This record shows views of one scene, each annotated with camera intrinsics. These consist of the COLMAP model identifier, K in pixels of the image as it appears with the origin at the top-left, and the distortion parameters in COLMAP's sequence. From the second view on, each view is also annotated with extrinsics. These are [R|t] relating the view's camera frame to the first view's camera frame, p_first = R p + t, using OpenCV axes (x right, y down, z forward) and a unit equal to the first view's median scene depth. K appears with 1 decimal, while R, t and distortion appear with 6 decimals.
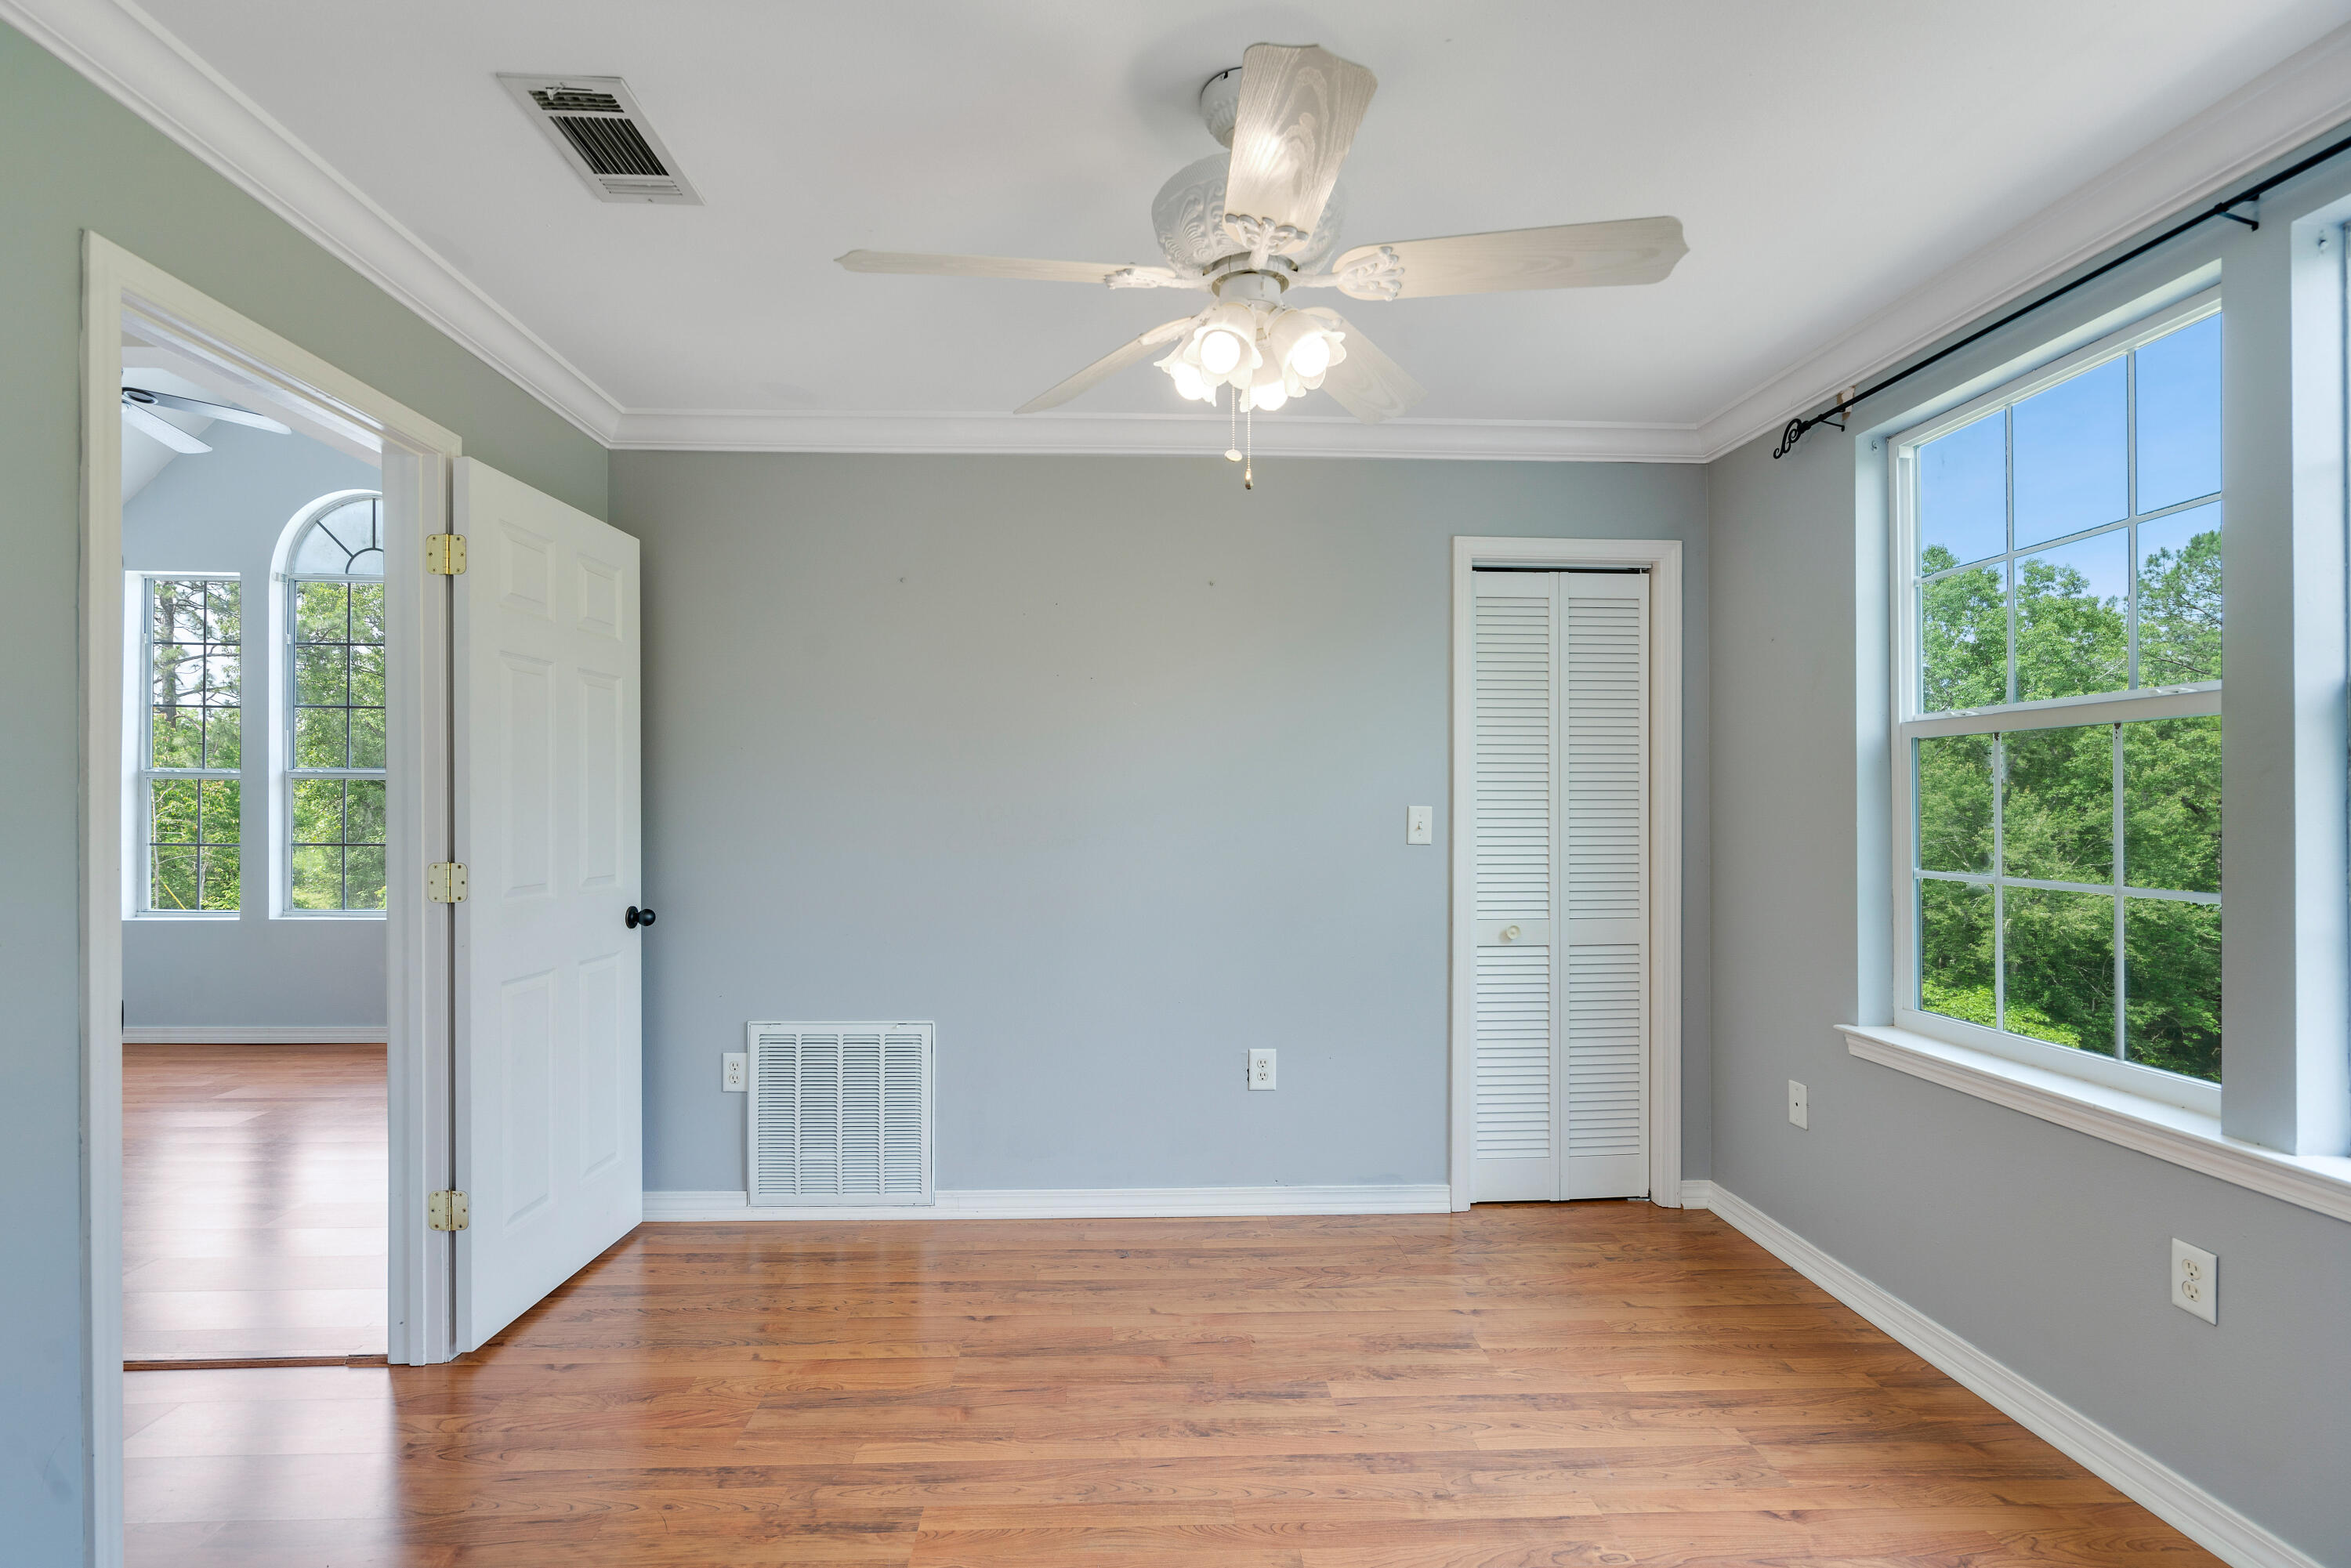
lens RADIAL K [[1061.8, 0, 1157.2], [0, 1061.8, 805.2], [0, 0, 1]] dist [-0.012372, 0.006794]
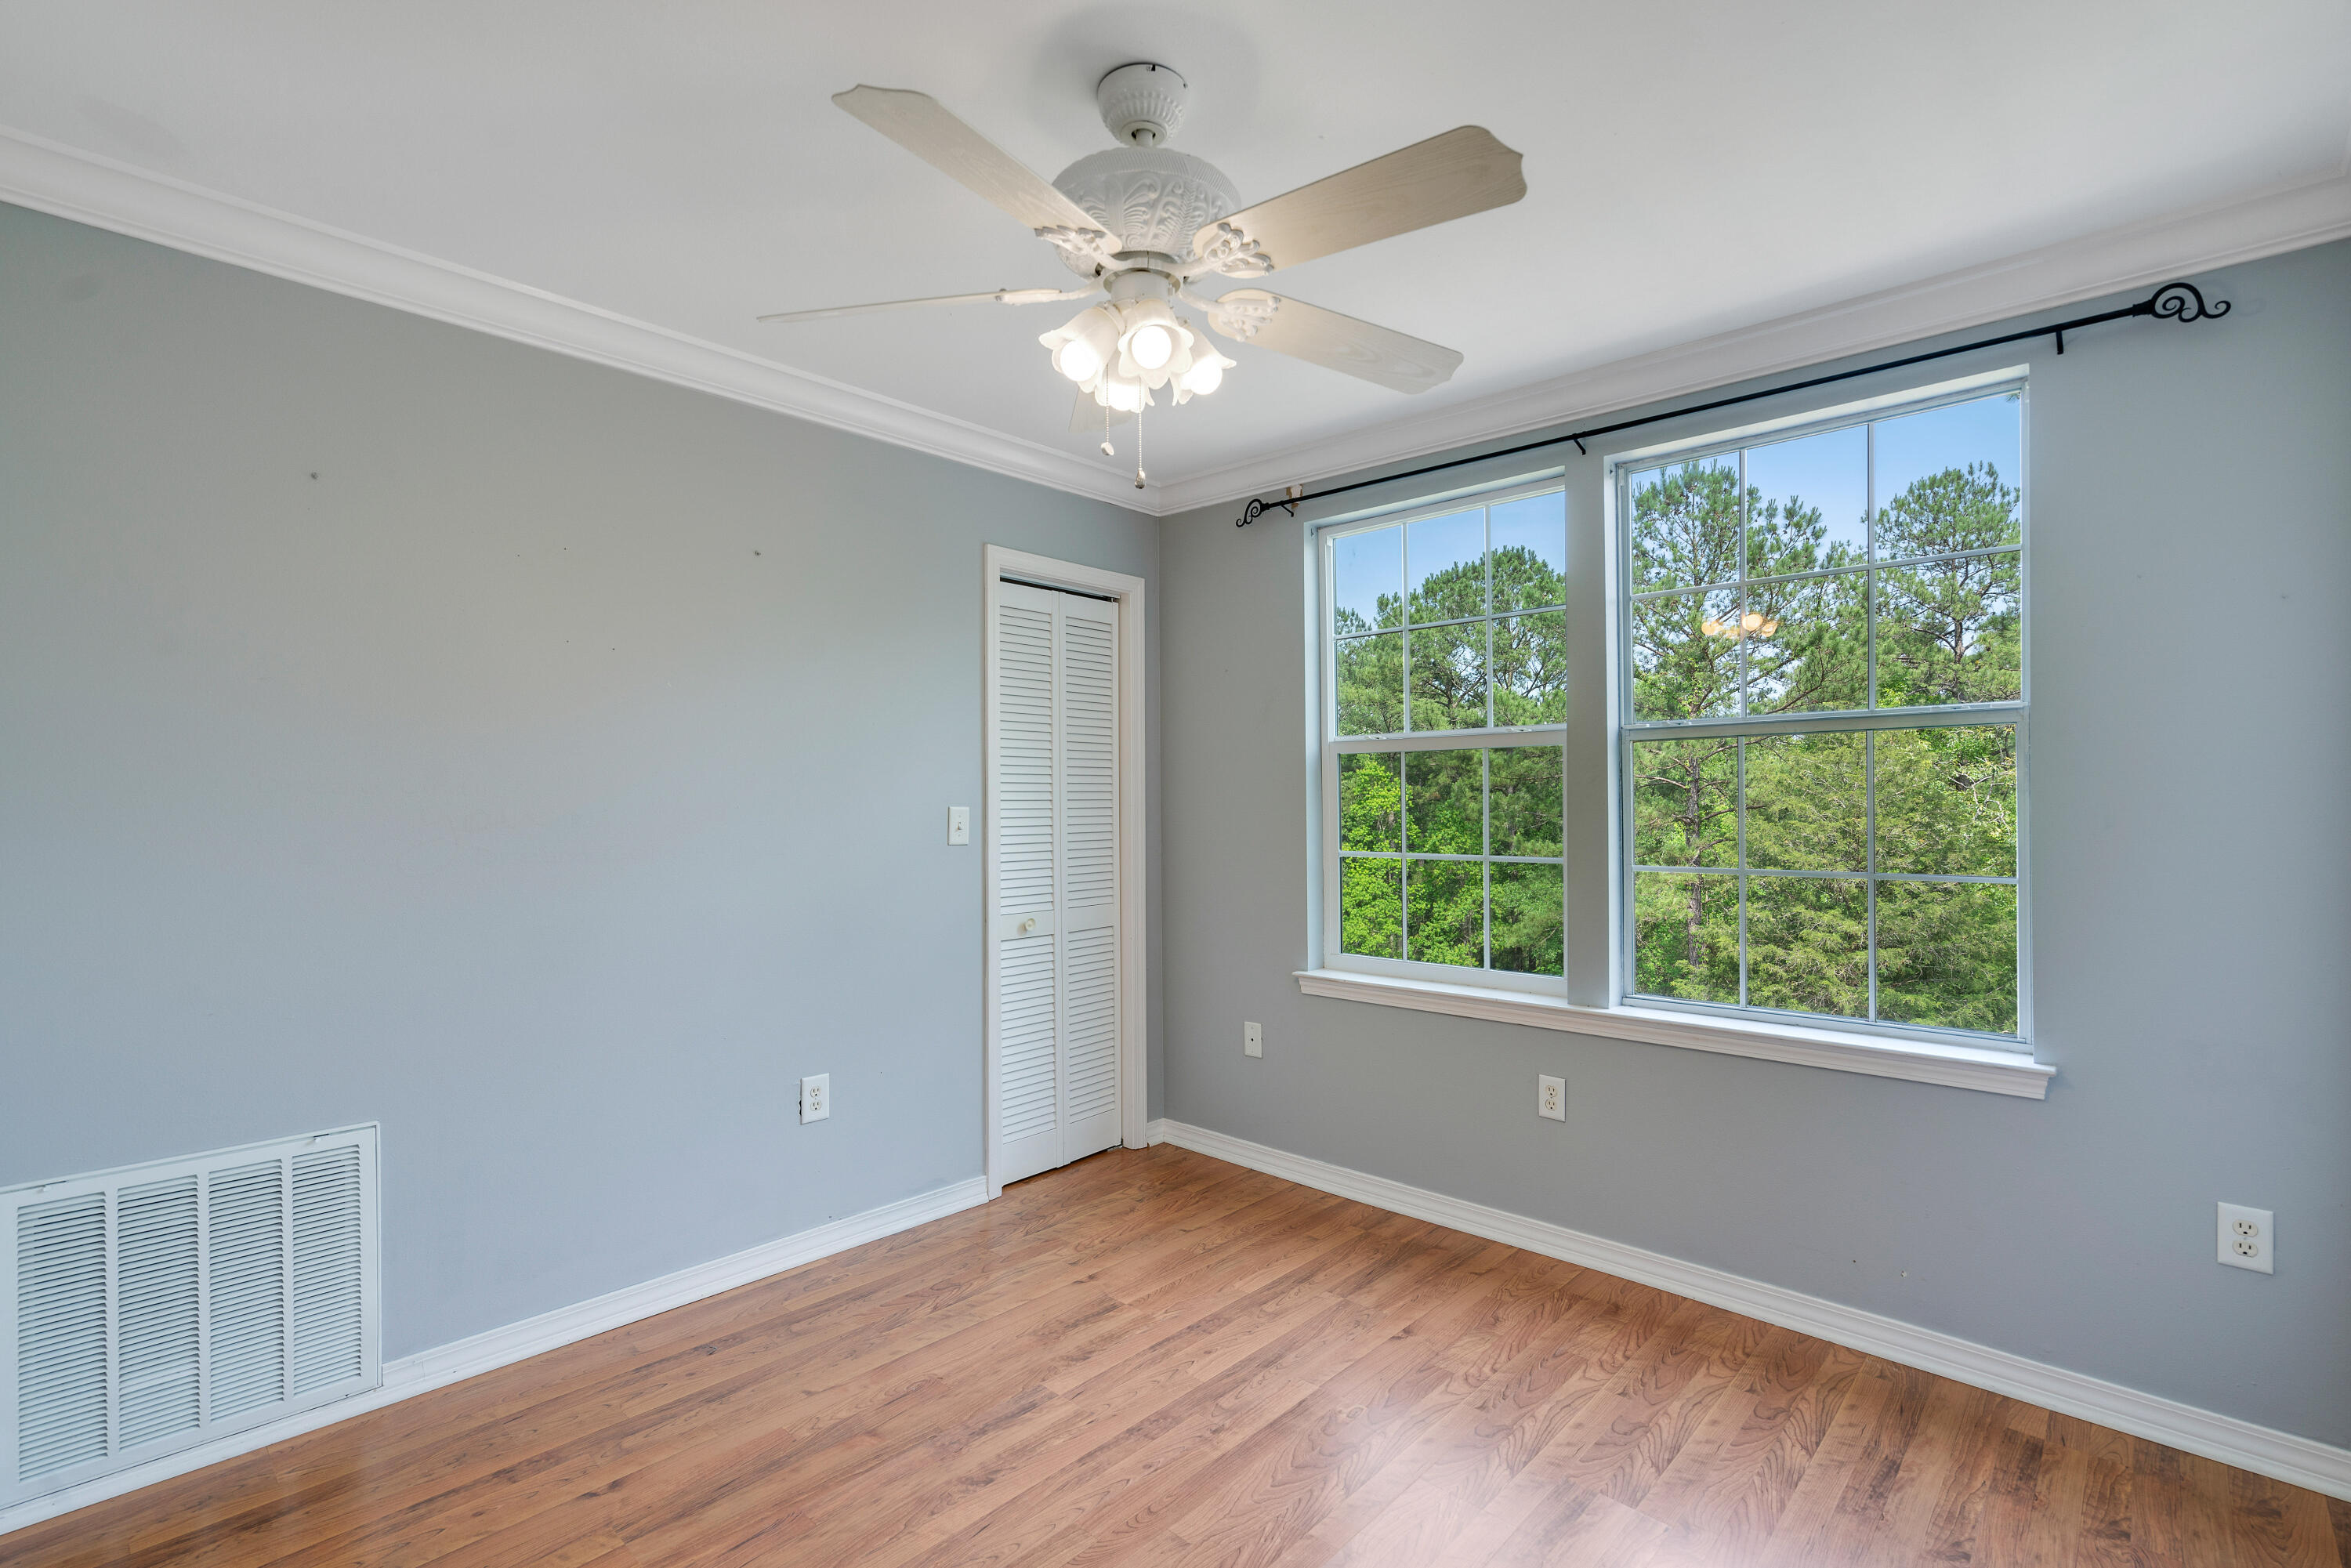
lens RADIAL K [[1061.8, 0, 1157.2], [0, 1061.8, 805.2], [0, 0, 1]] dist [-0.012372, 0.006794]
pose [[0.716894, -0.005691, 0.697159, -0.413346], [0.006186, 0.999979, 0.001802, -0.001035], [-0.697155, 0.003021, 0.716914, 0.189855]]
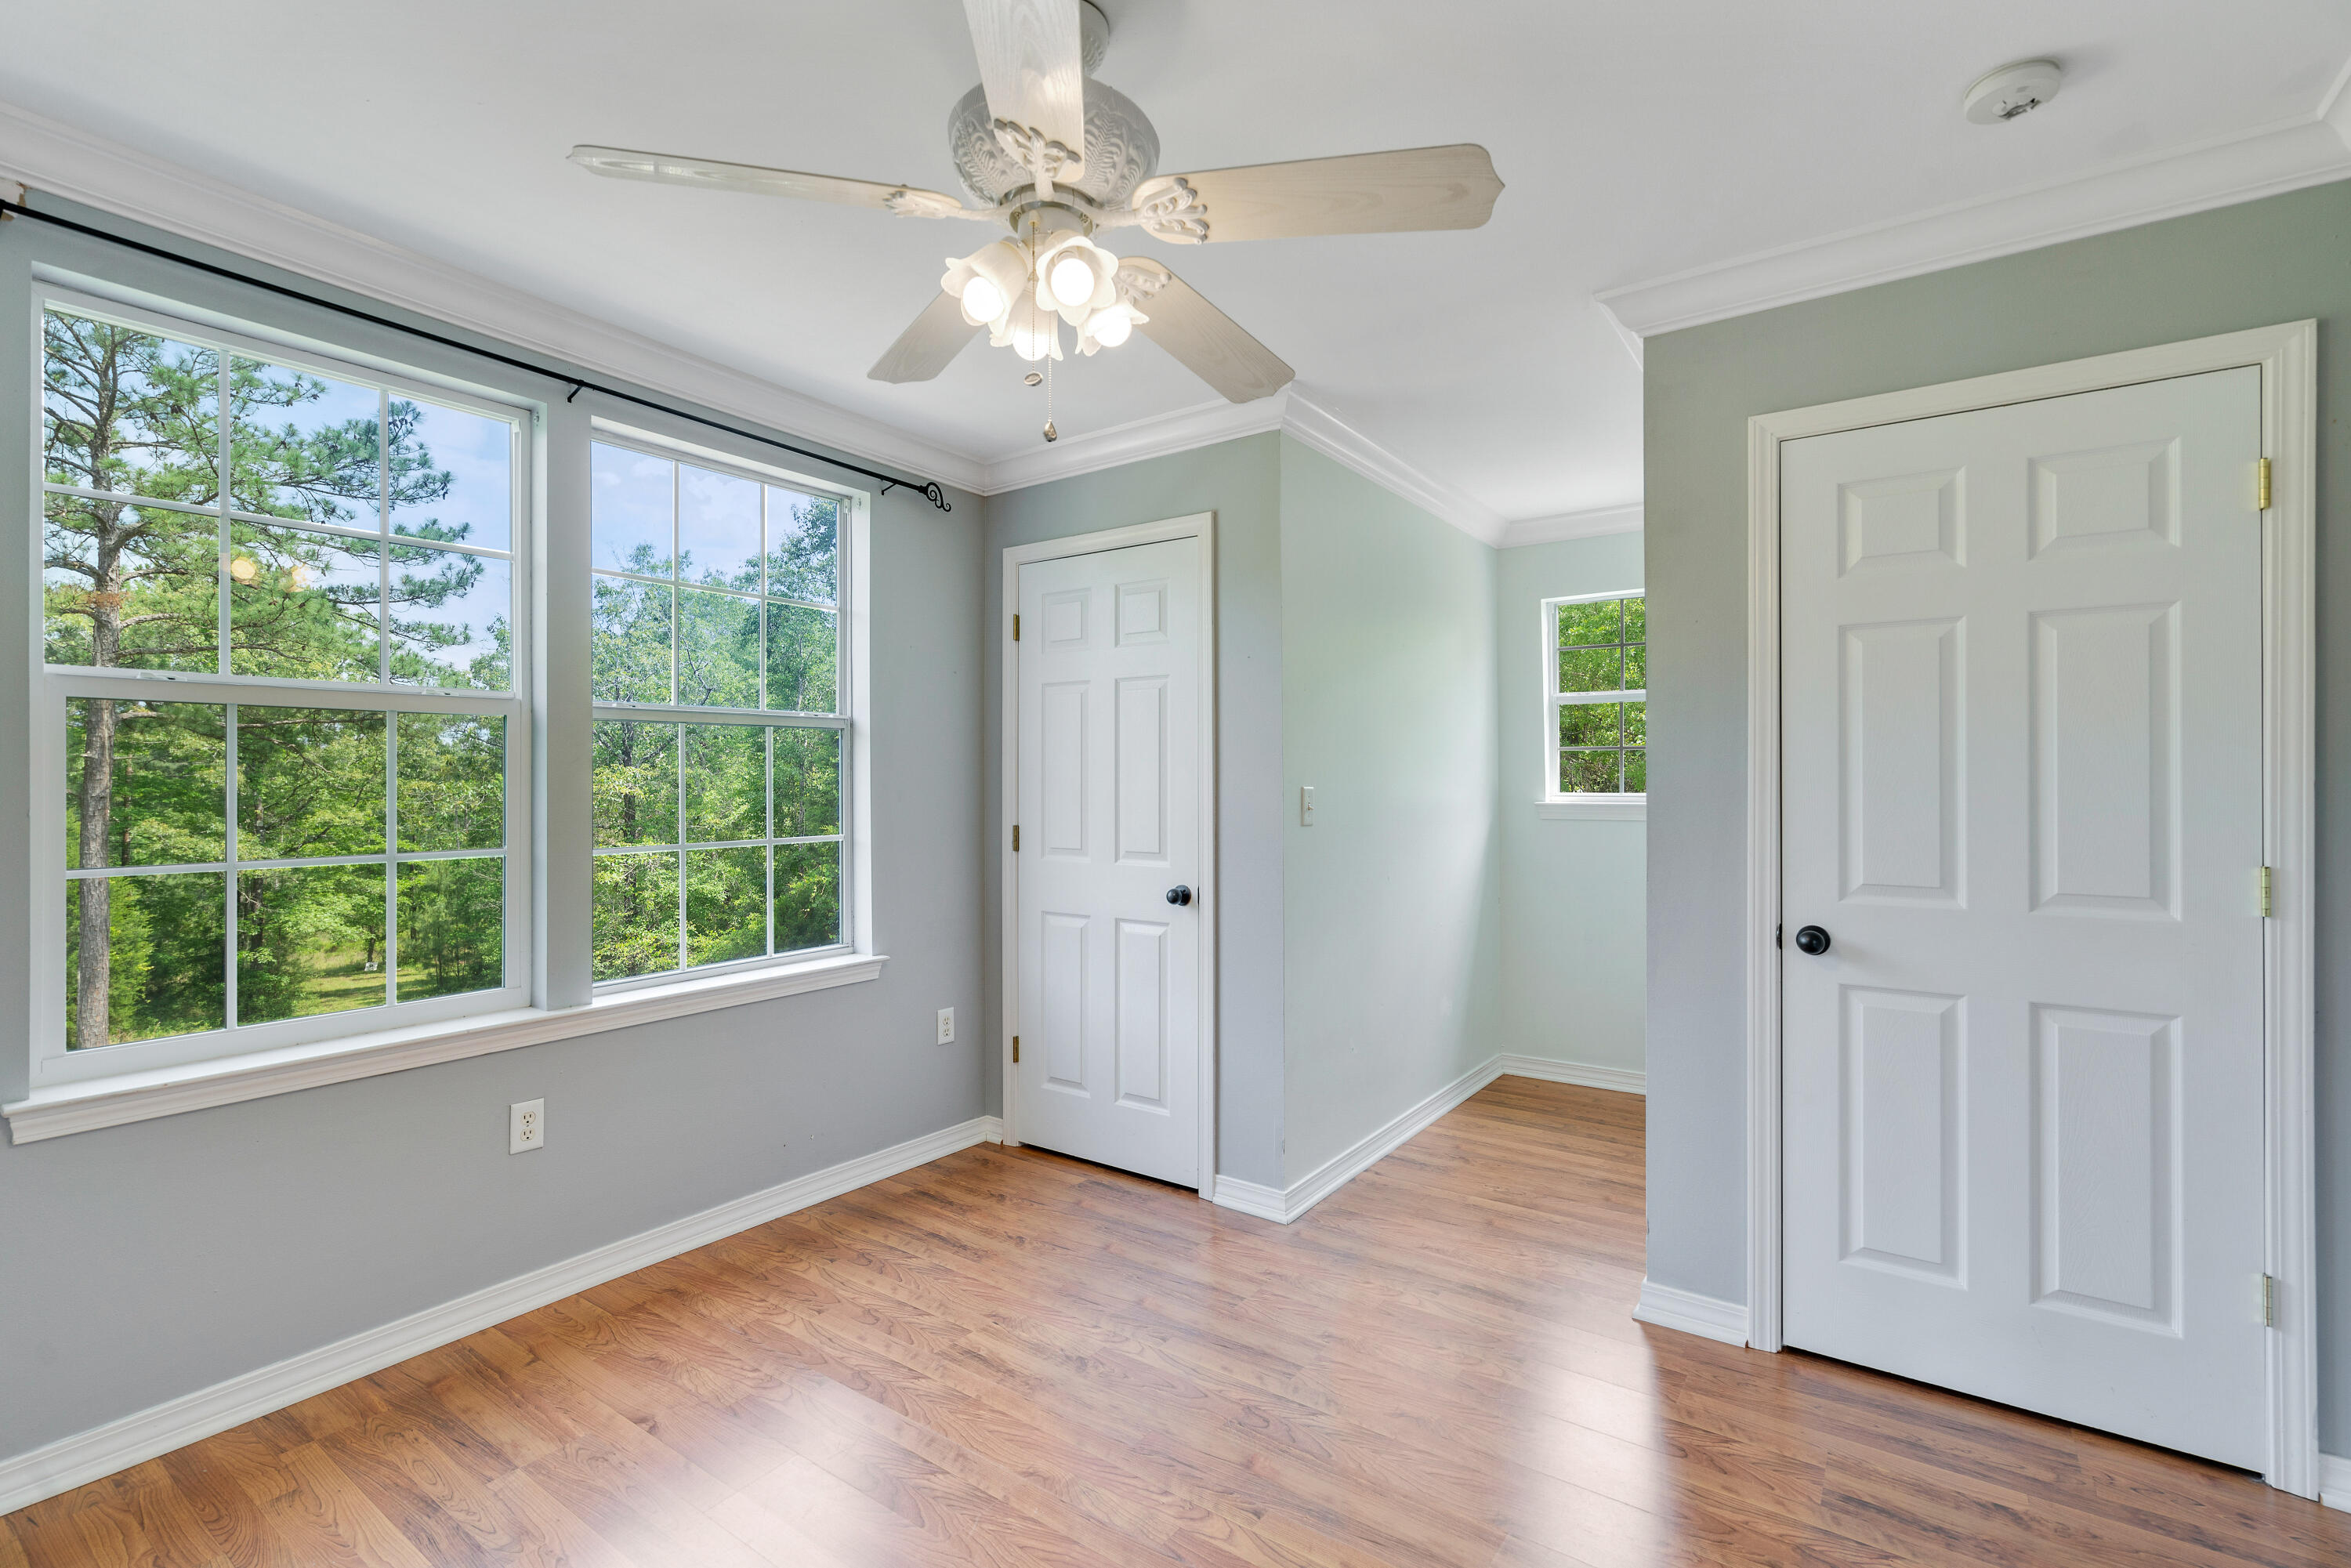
lens RADIAL K [[1055.1, 0, 1161.9], [0, 1055.1, 785.9], [0, 0, 1]] dist [-0.005559, 0.000743]
pose [[-0.788012, -0.004375, 0.615644, -0.381477], [0.002124, 0.999949, 0.009824, -0.007840], [-0.615656, 0.009049, -0.787963, 1.139486]]
